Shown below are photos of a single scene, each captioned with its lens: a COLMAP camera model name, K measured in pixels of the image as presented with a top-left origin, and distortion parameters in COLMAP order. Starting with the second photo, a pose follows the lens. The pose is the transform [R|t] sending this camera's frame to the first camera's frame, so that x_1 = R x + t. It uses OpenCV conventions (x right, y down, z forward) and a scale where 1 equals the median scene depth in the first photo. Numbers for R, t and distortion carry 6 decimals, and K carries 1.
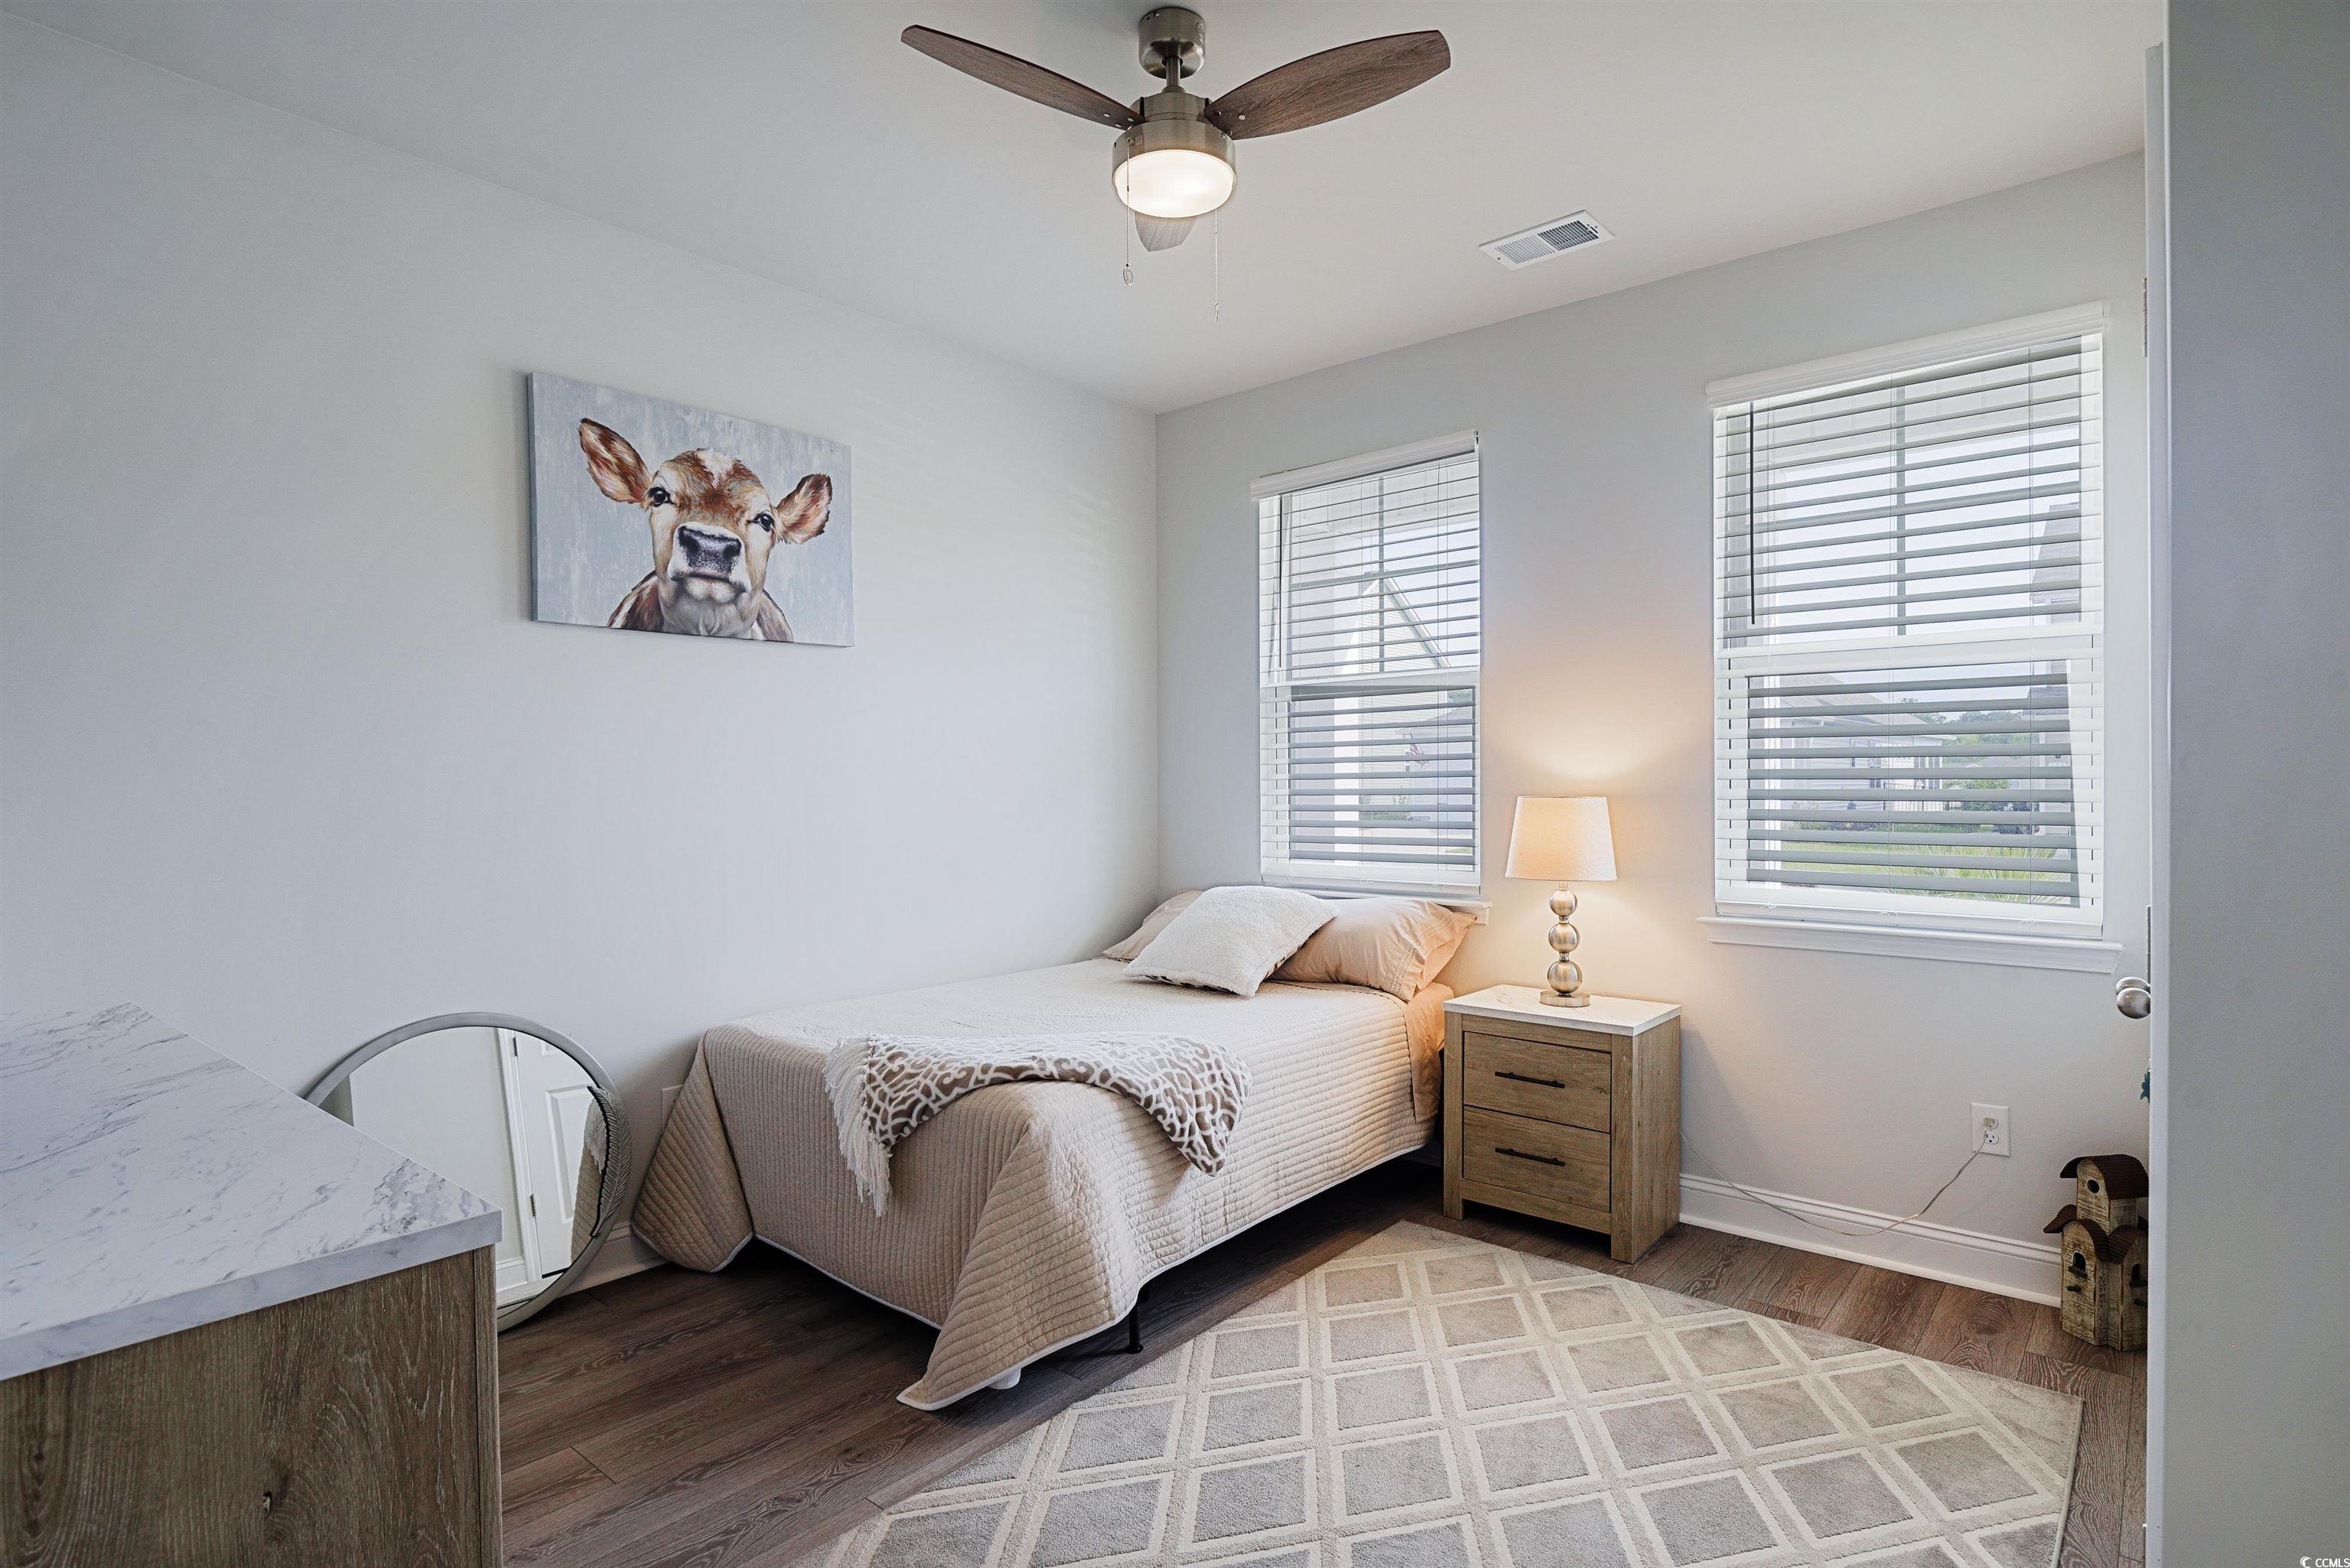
lens RADIAL K [[1231.9, 0, 1224.7], [0, 1231.9, 796.3], [0, 0, 1]] dist [-0.002693, -0.001040]
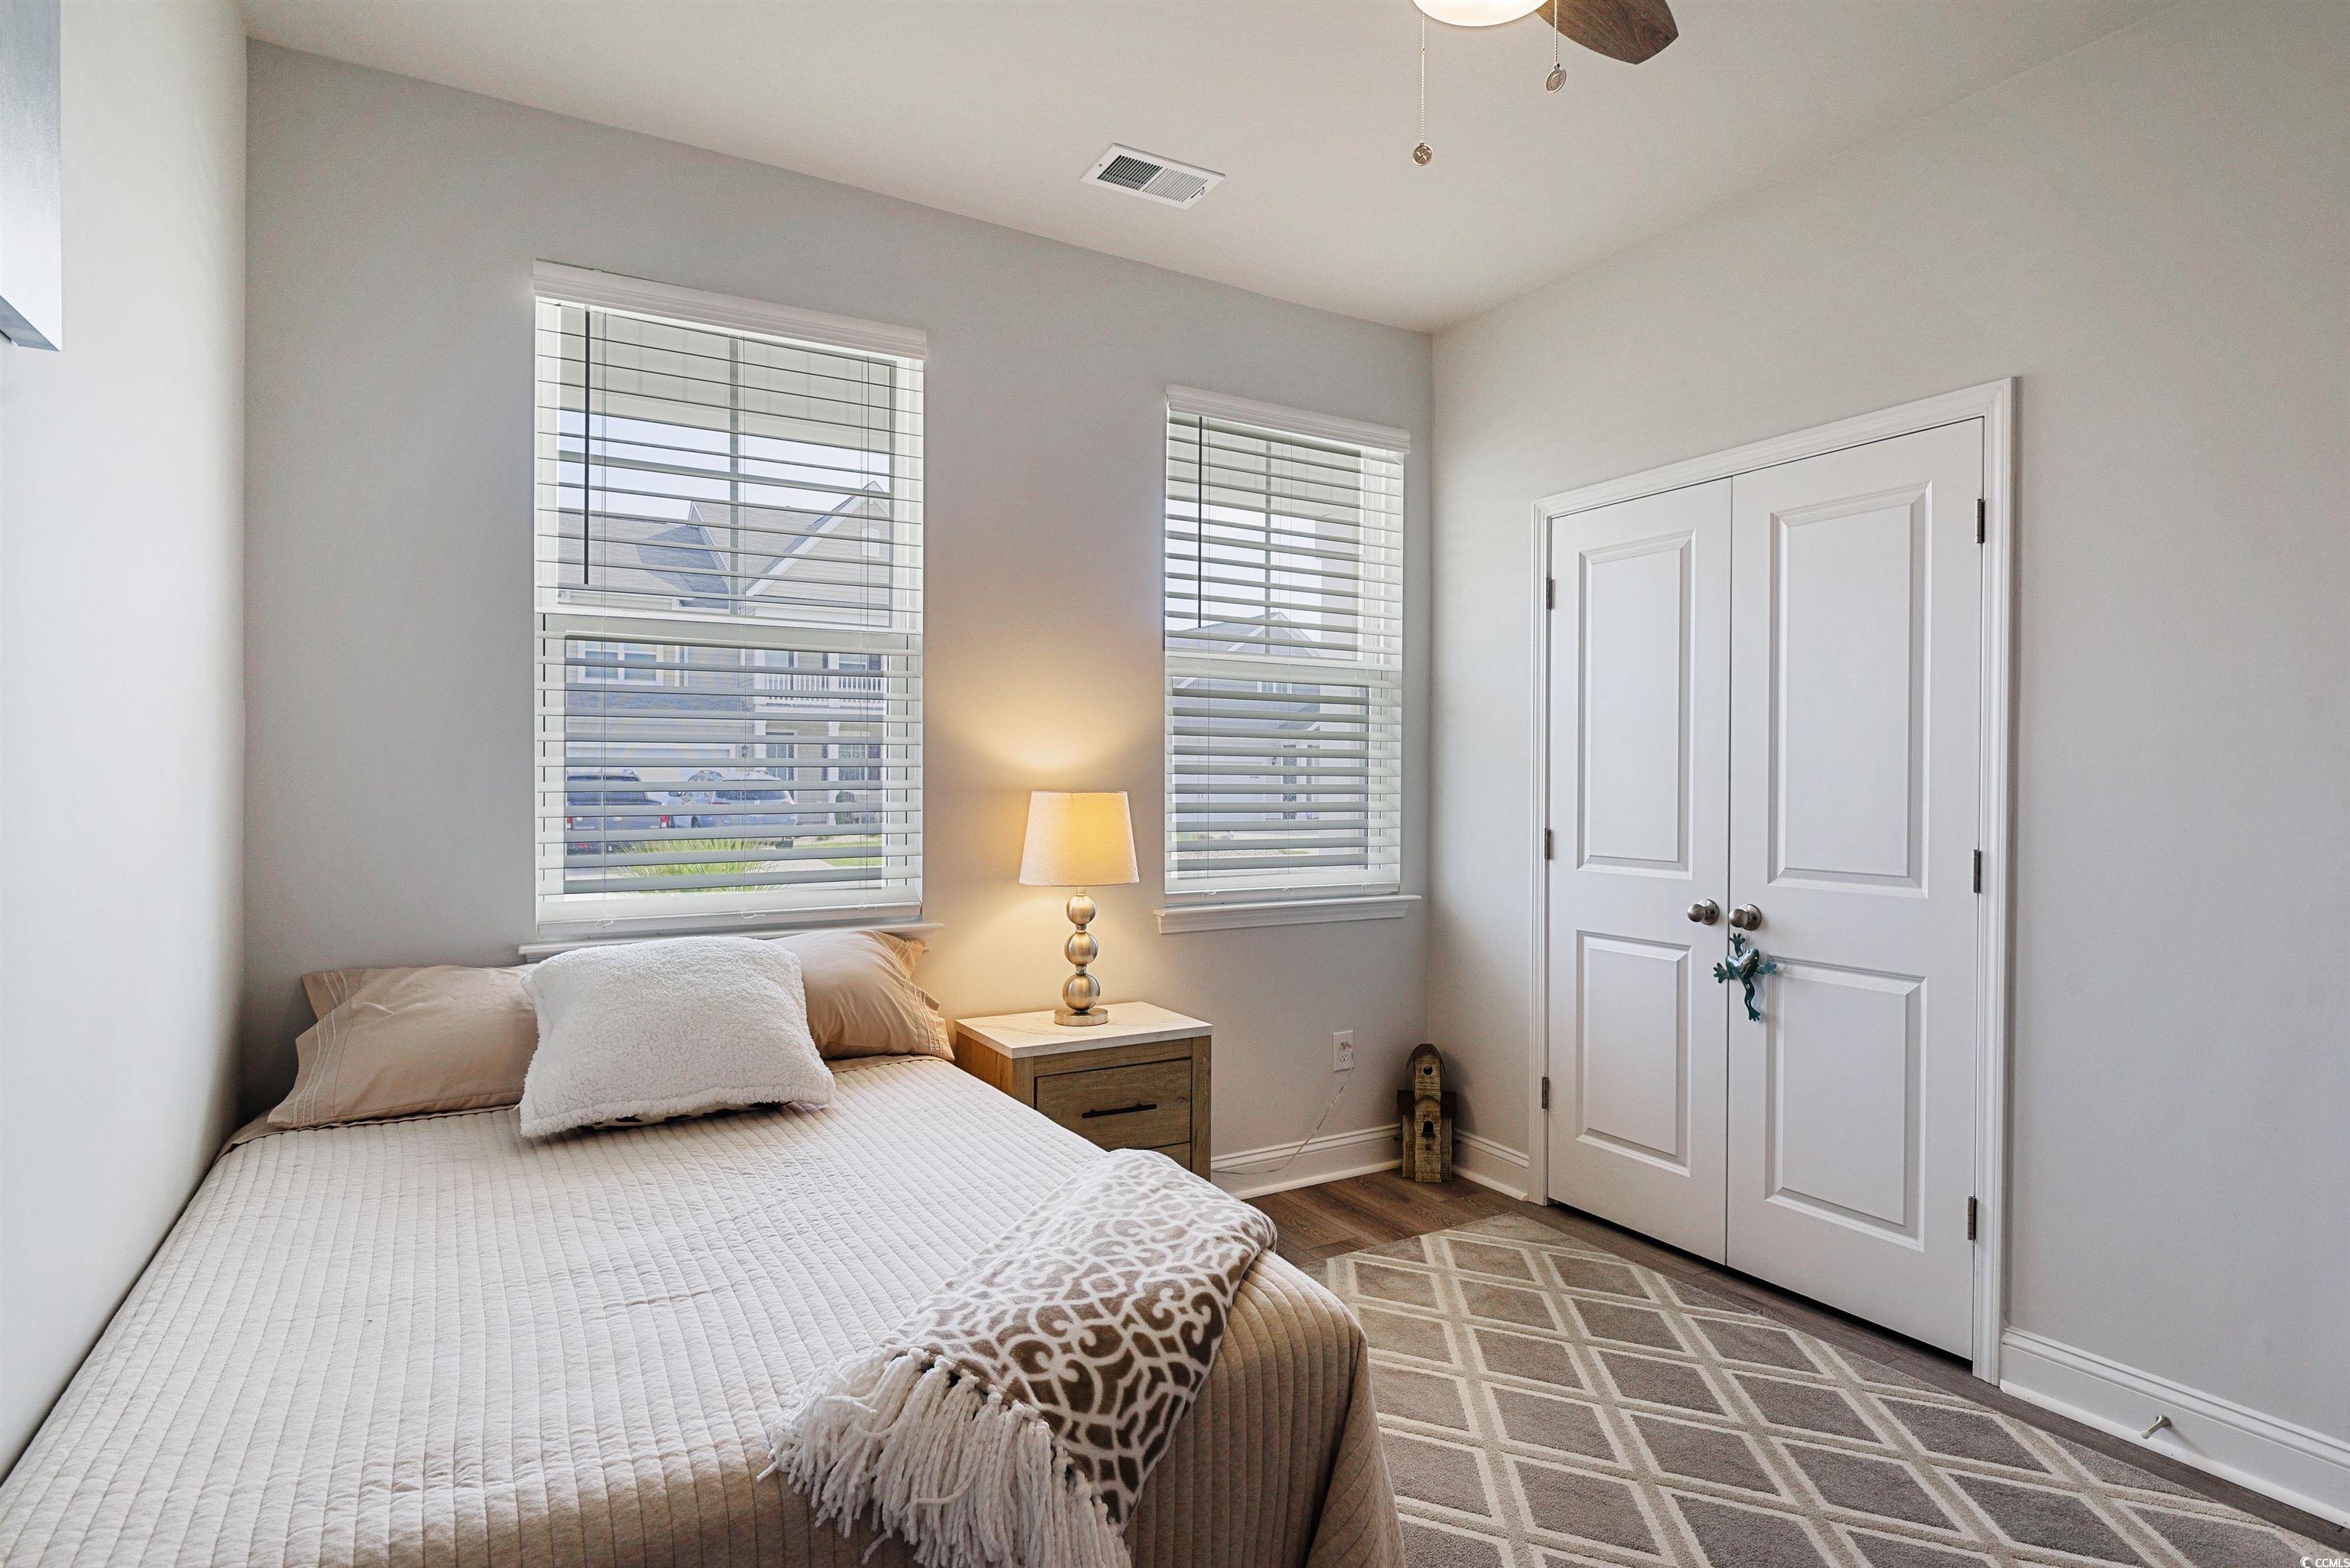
lens RADIAL K [[1231.9, 0, 1224.7], [0, 1231.9, 796.3], [0, 0, 1]] dist [-0.002693, -0.001040]
pose [[0.312250, -0.008764, 0.949960, -0.601479], [0.002220, 0.999961, 0.008496, -0.003761], [-0.949997, -0.000544, 0.312257, 0.689765]]
